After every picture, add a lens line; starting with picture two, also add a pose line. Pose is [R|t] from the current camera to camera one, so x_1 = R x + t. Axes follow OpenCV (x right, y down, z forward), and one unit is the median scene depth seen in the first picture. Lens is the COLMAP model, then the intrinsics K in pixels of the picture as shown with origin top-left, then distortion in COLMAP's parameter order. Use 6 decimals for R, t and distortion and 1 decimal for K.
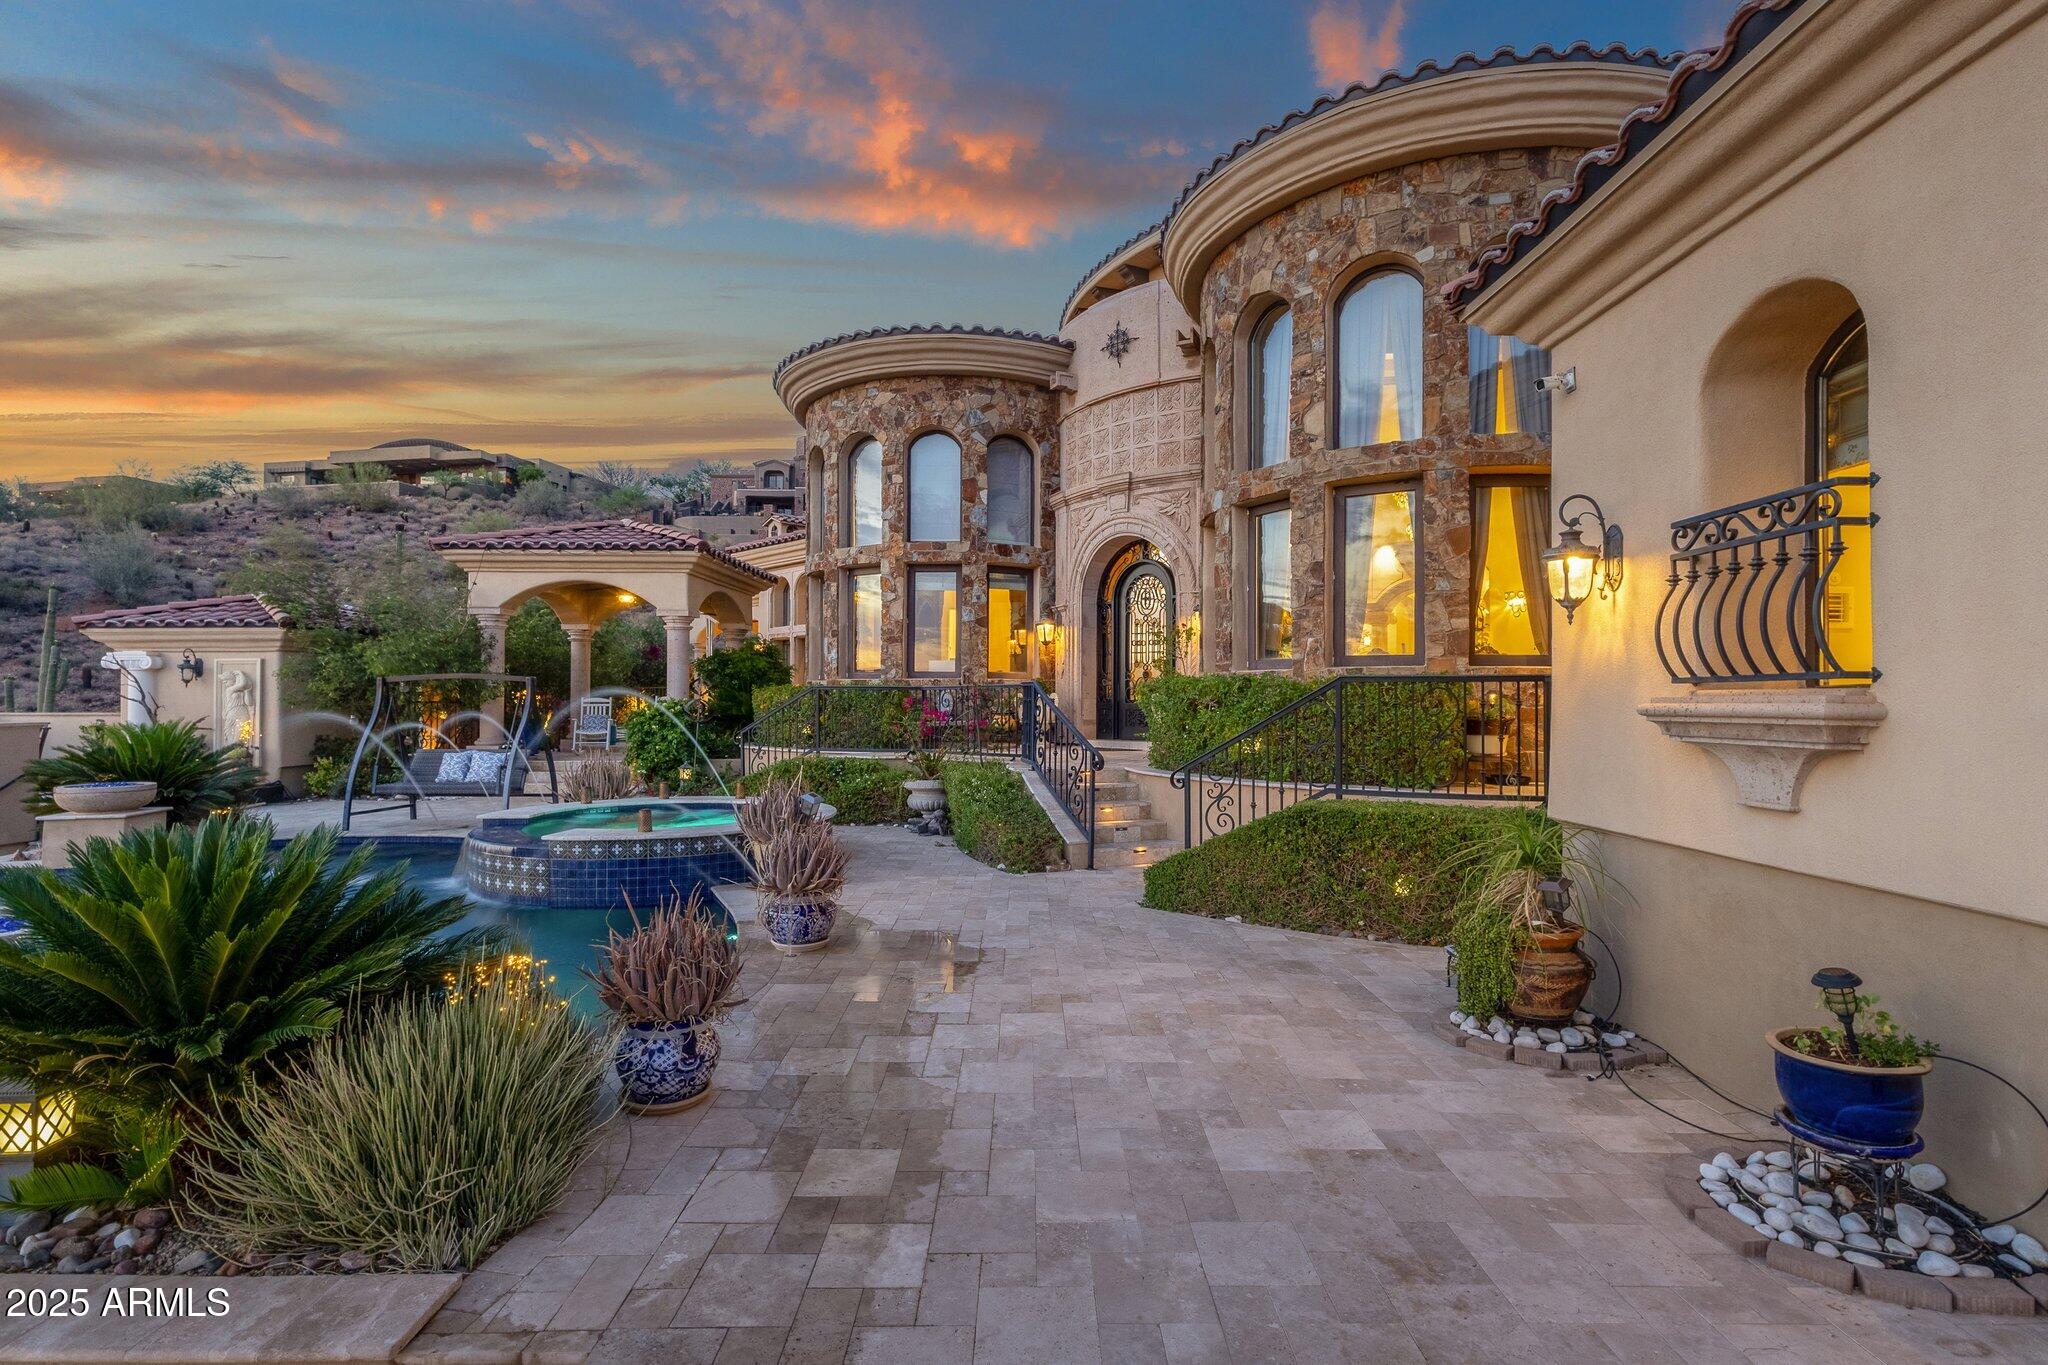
lens RADIAL K [[972.2, 0, 1014.4], [0, 972.2, 685.9], [0, 0, 1]] dist [-0.001639, 0.017066]
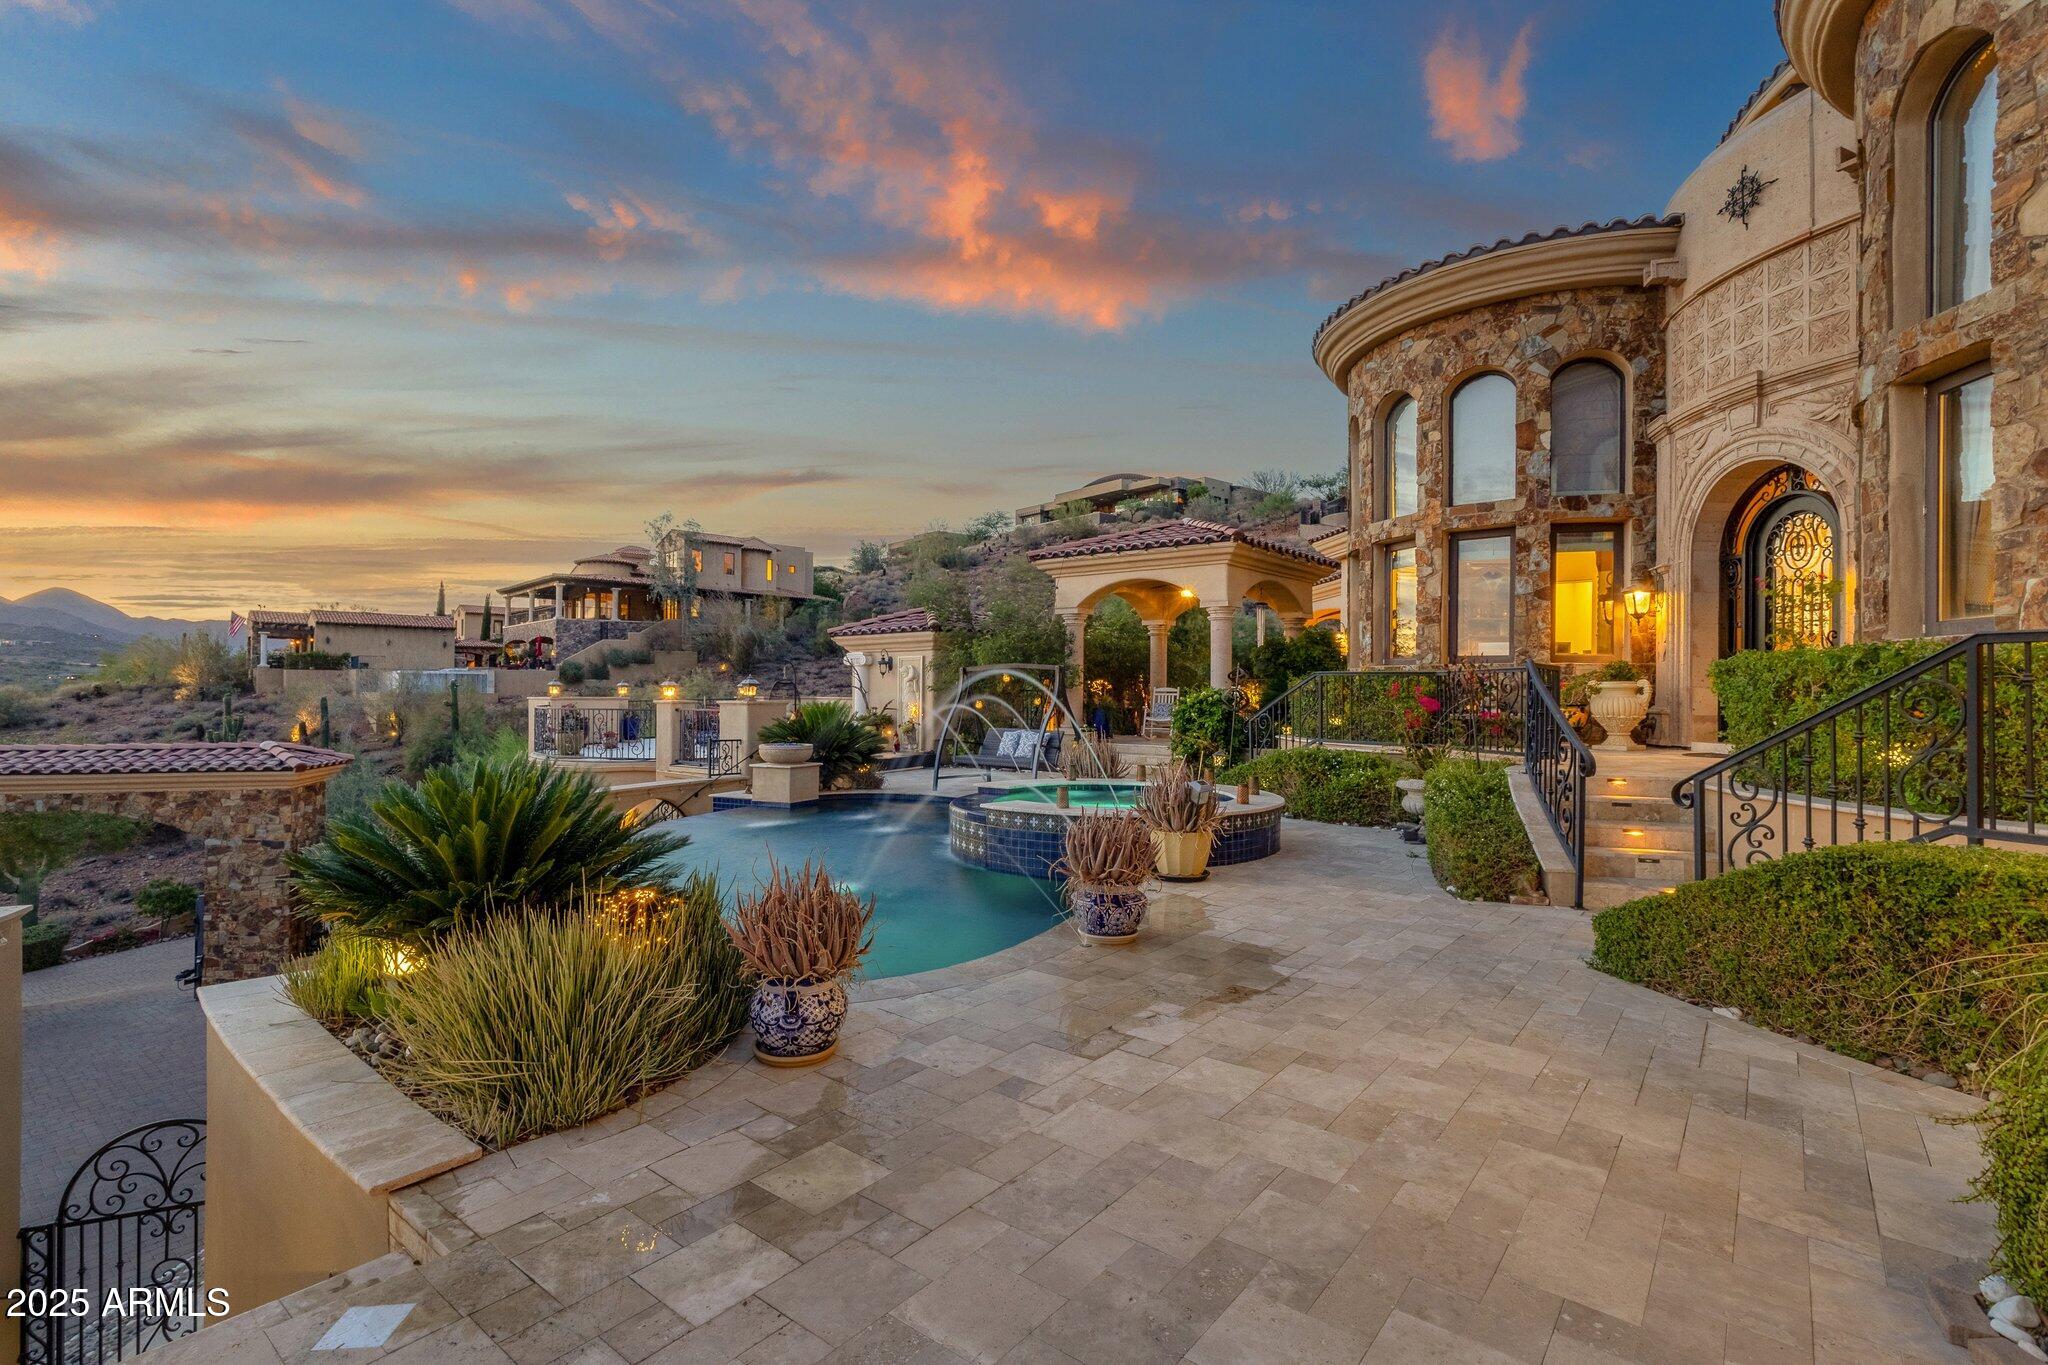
lens RADIAL K [[947.9, 0, 1015.9], [0, 947.9, 680.8], [0, 0, 1]] dist [0.012124, 0.000529]
pose [[0.779604, -0.003171, -0.626264, 0.122150], [0.001912, 0.999995, -0.002683, 0.009064], [0.626269, 0.000894, 0.779606, 0.096906]]
